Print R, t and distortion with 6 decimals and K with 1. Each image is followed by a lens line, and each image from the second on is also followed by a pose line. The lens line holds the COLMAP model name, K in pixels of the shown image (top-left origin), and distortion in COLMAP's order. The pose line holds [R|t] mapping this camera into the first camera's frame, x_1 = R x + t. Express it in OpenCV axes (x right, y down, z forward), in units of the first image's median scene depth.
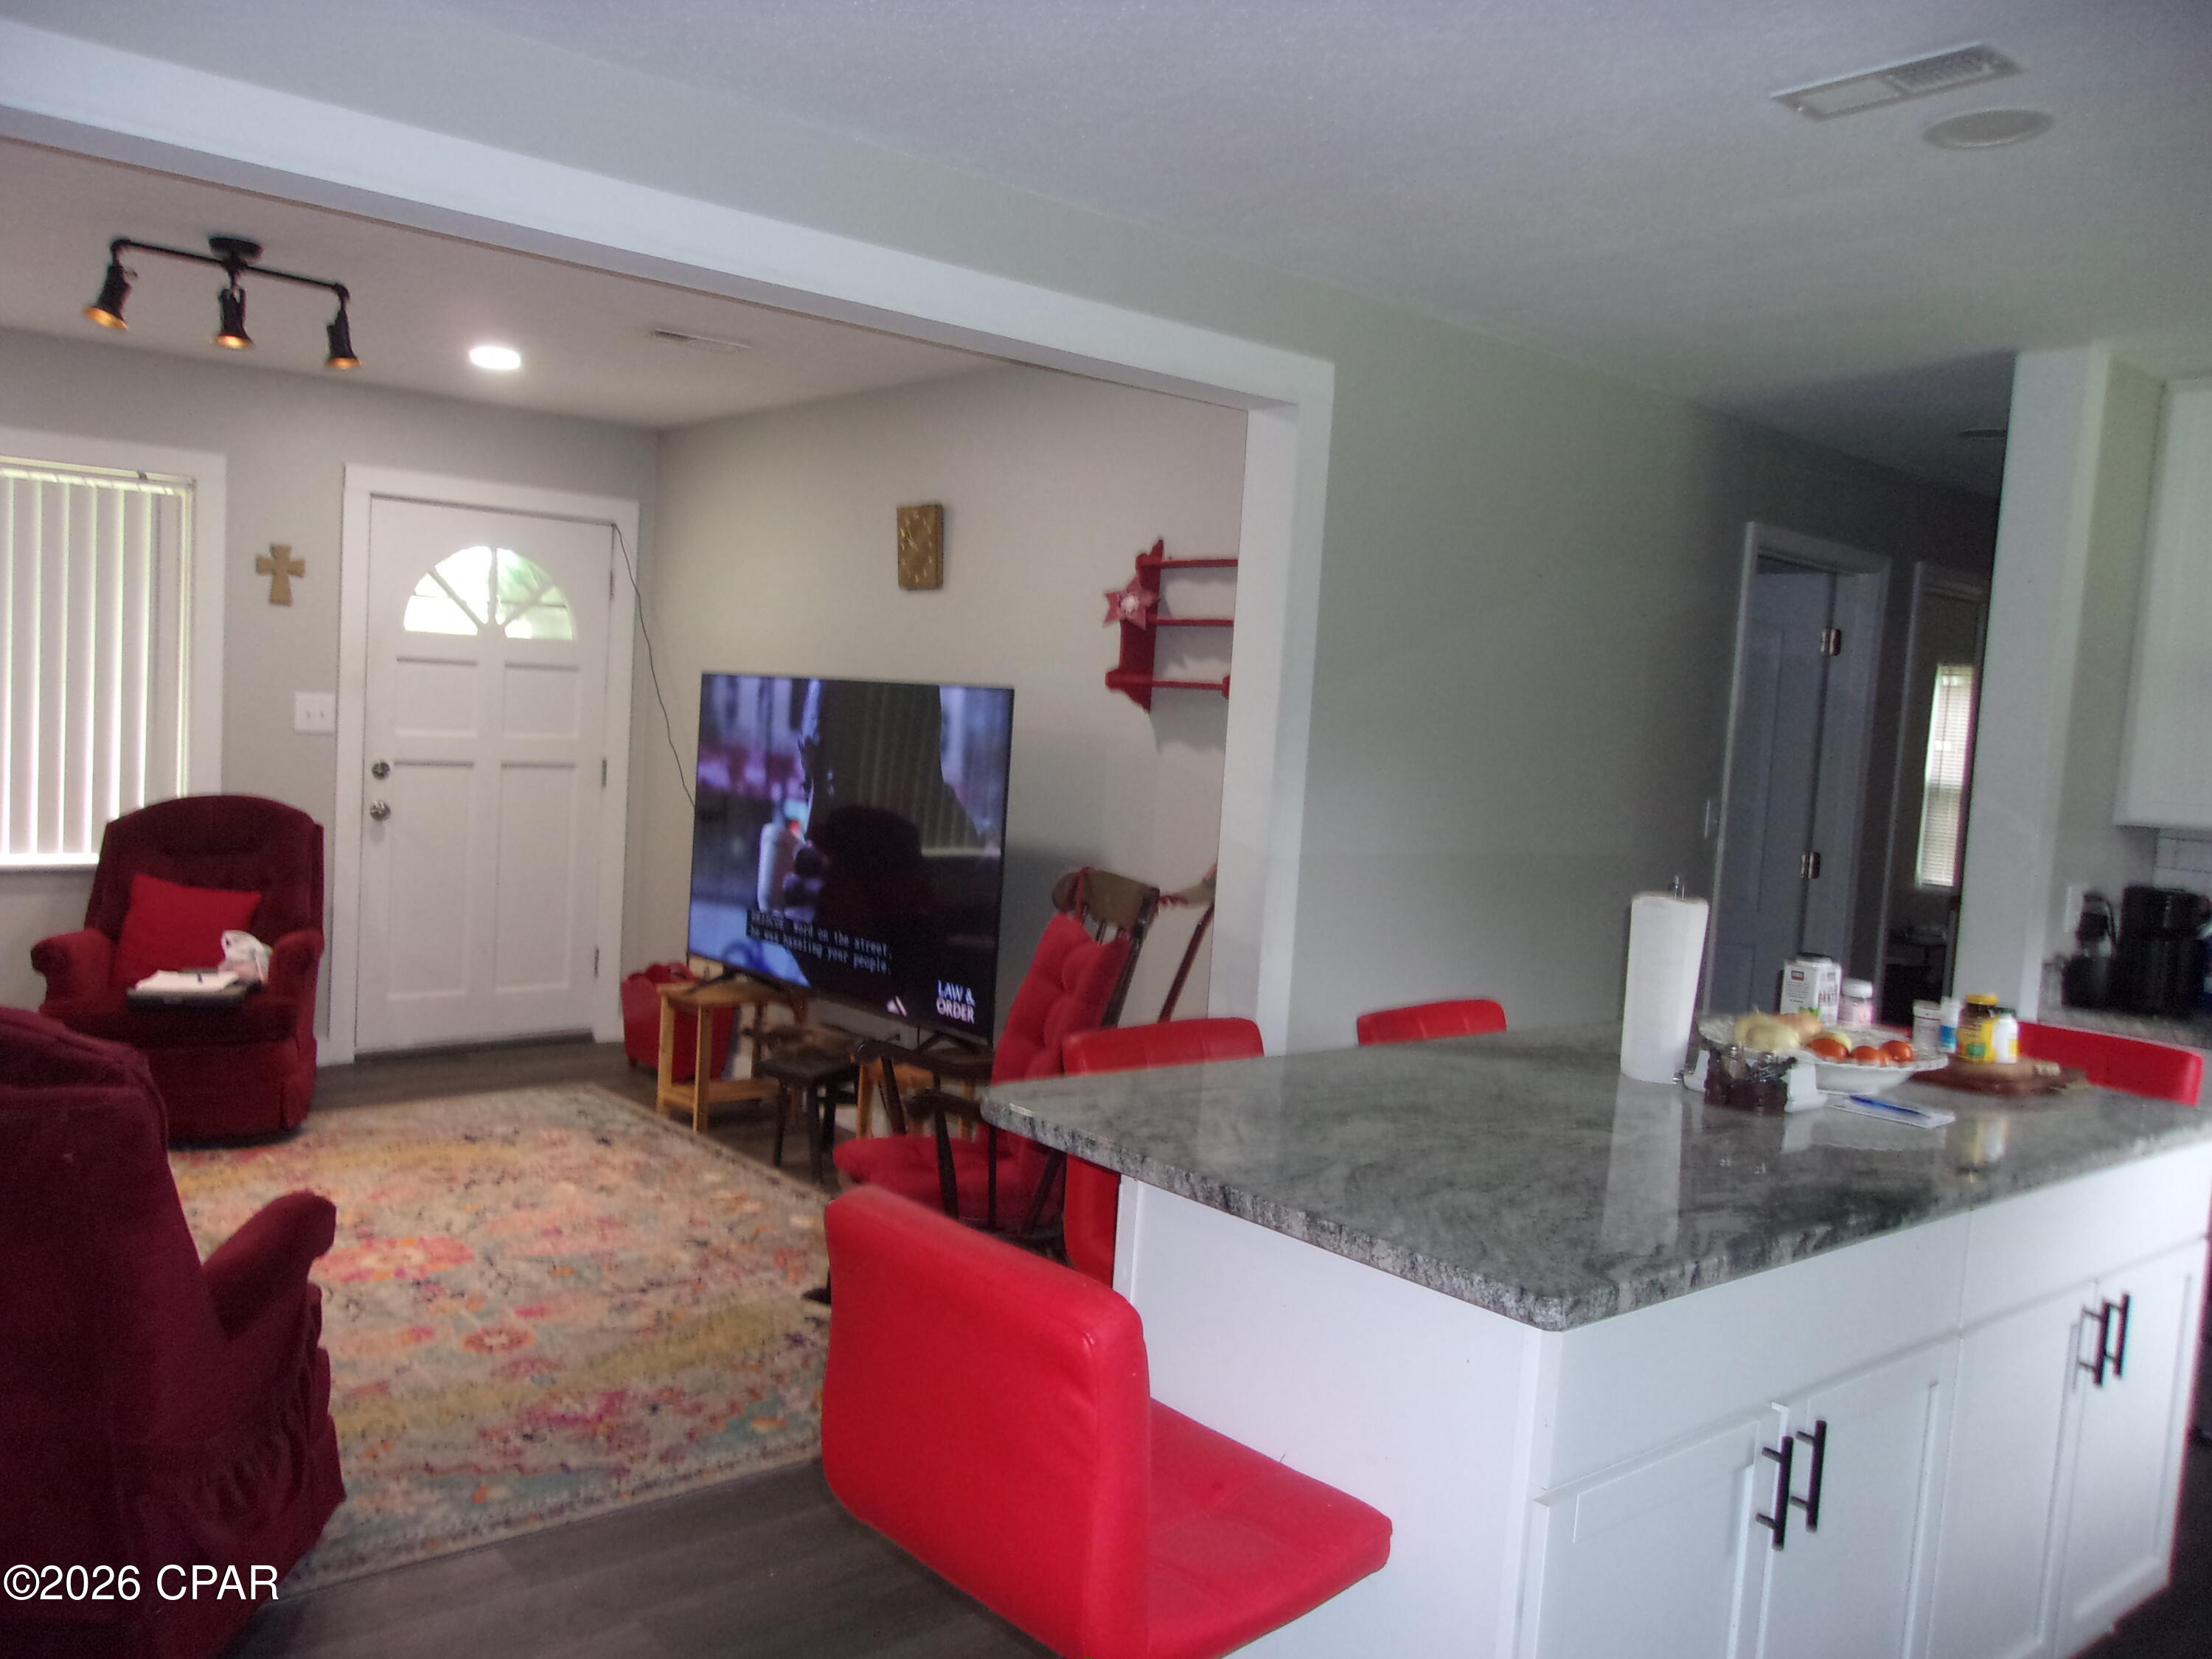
lens RADIAL K [[1685.1, 0, 1107.0], [0, 1685.1, 834.9], [0, 0, 1]] dist [-0.047339, 0.051185]
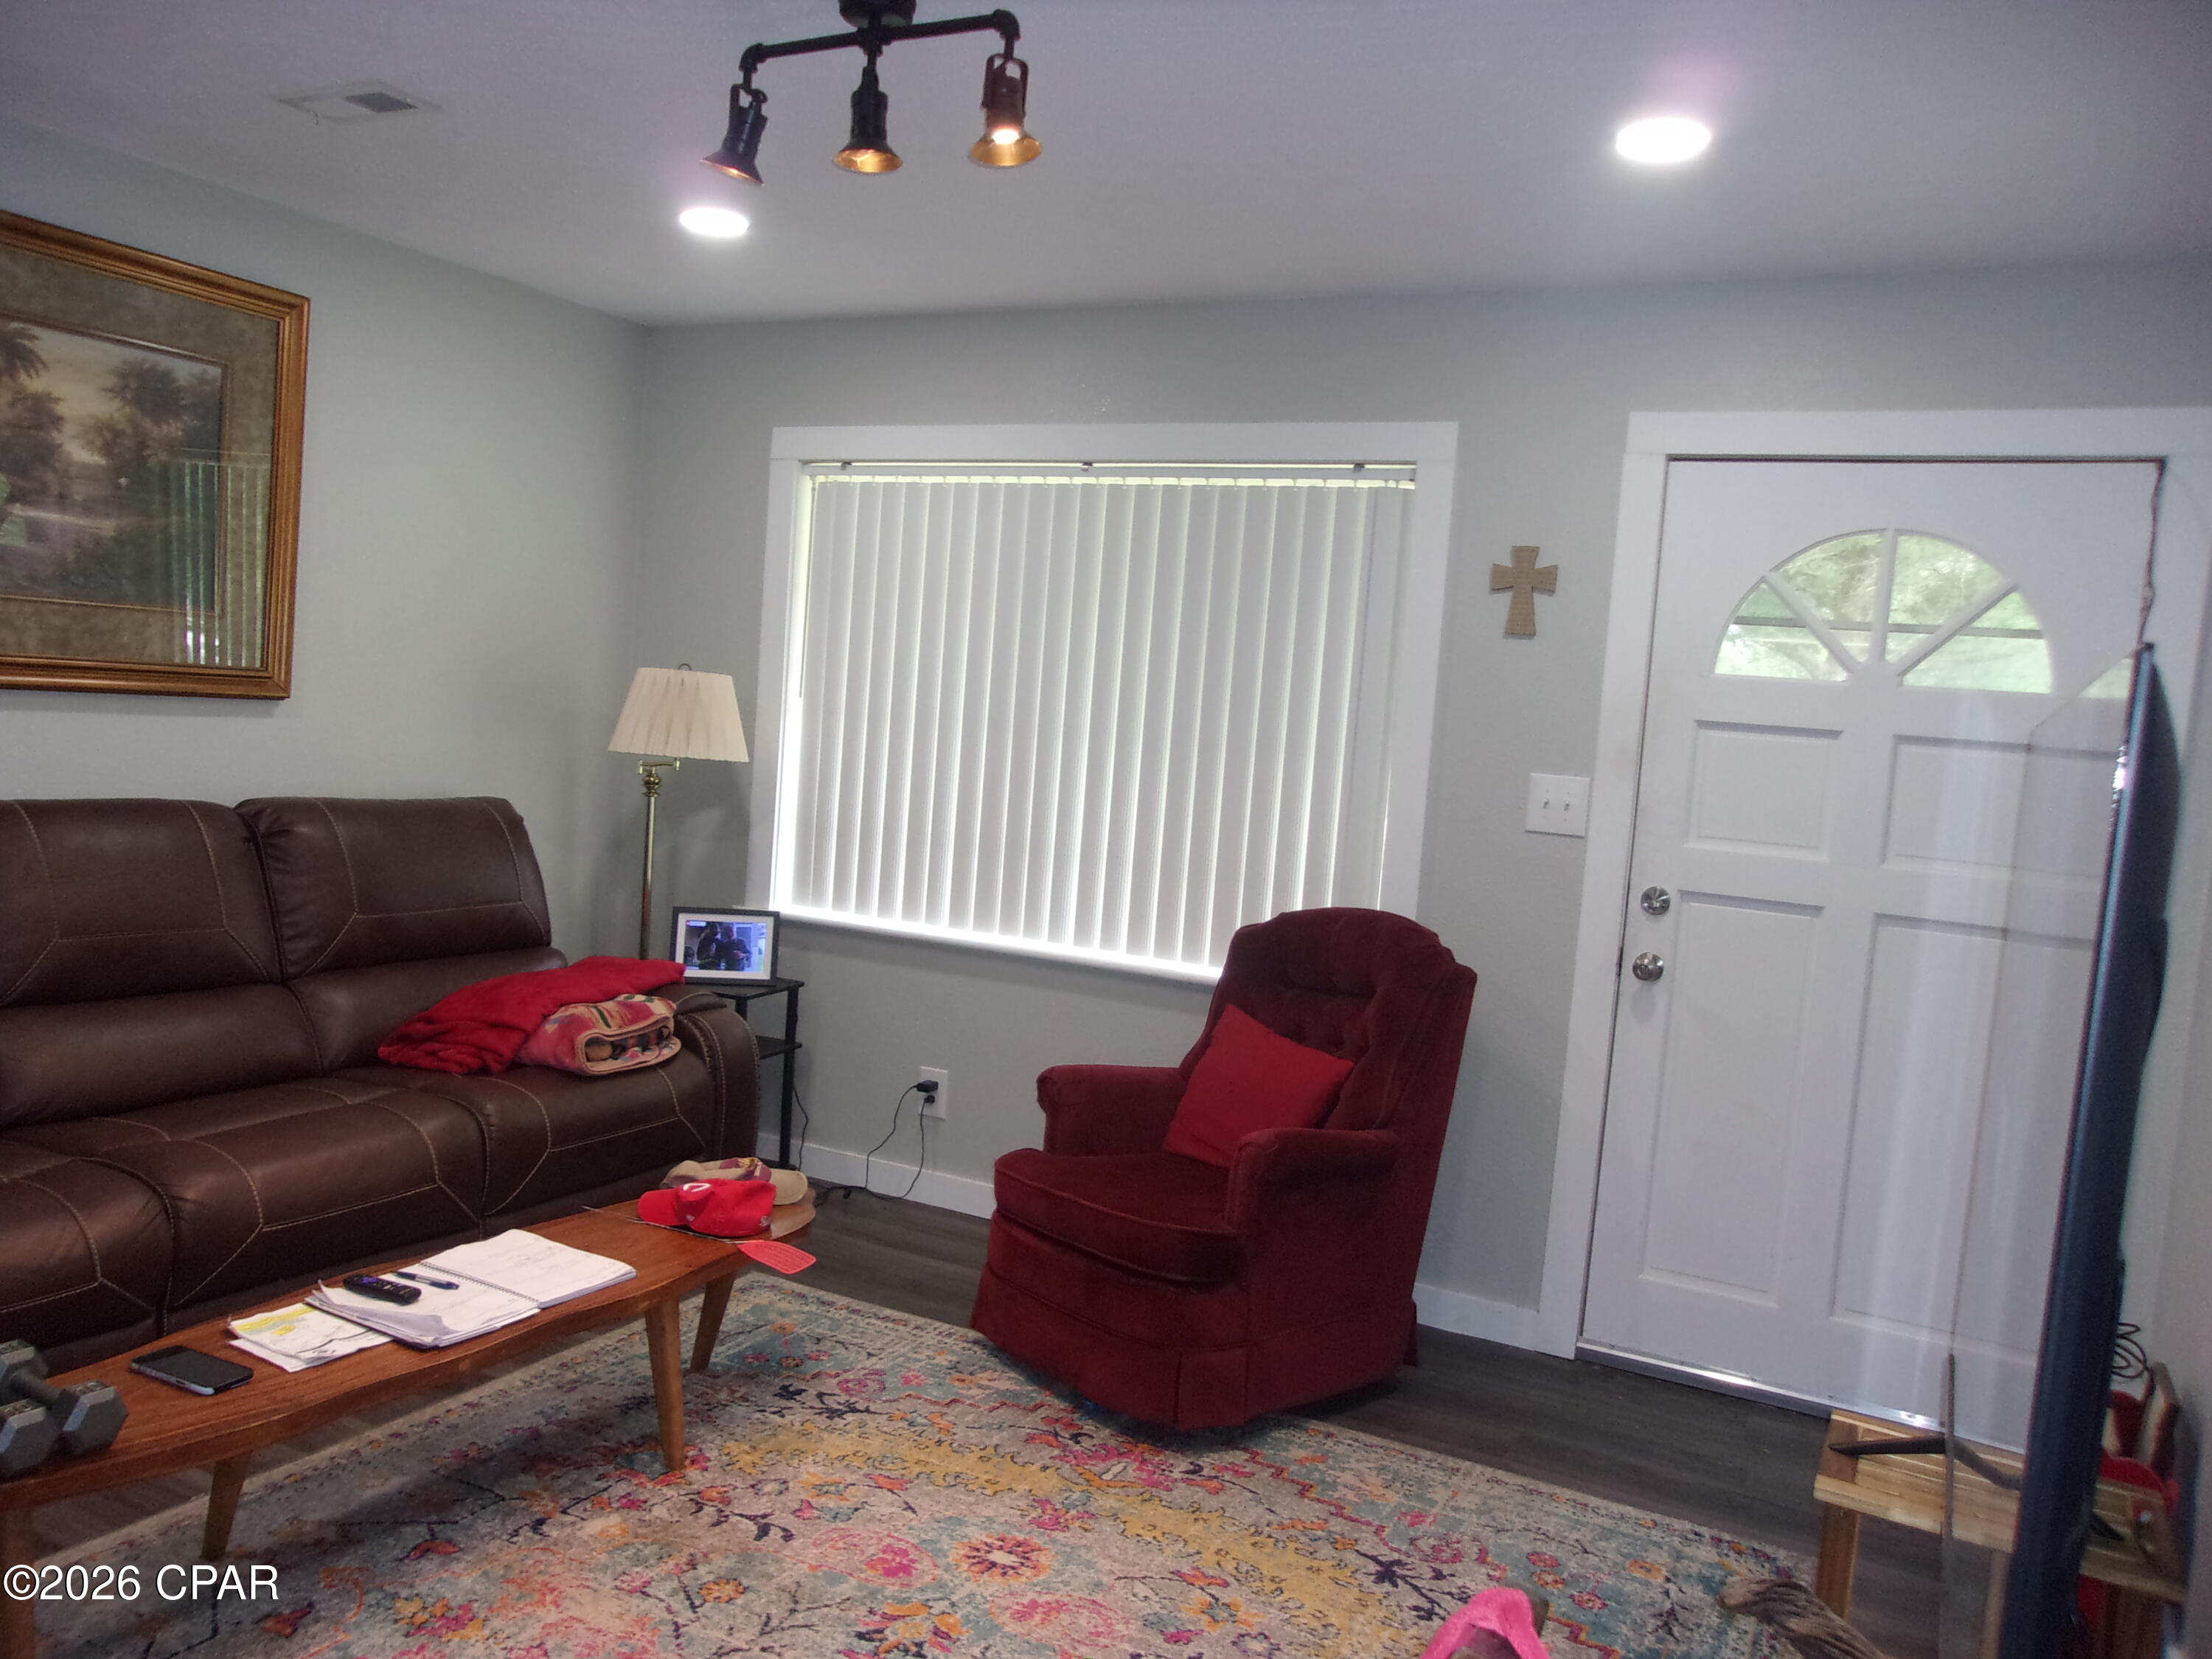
lens RADIAL K [[1685.1, 0, 1104.0], [0, 1685.1, 828.8], [0, 0, 1]] dist [-0.047339, 0.051185]
pose [[0.366243, 0.052582, -0.929032, 0.071524], [-0.130443, 0.991445, 0.004691, -0.045256], [0.921331, 0.119468, 0.369968, 0.628180]]
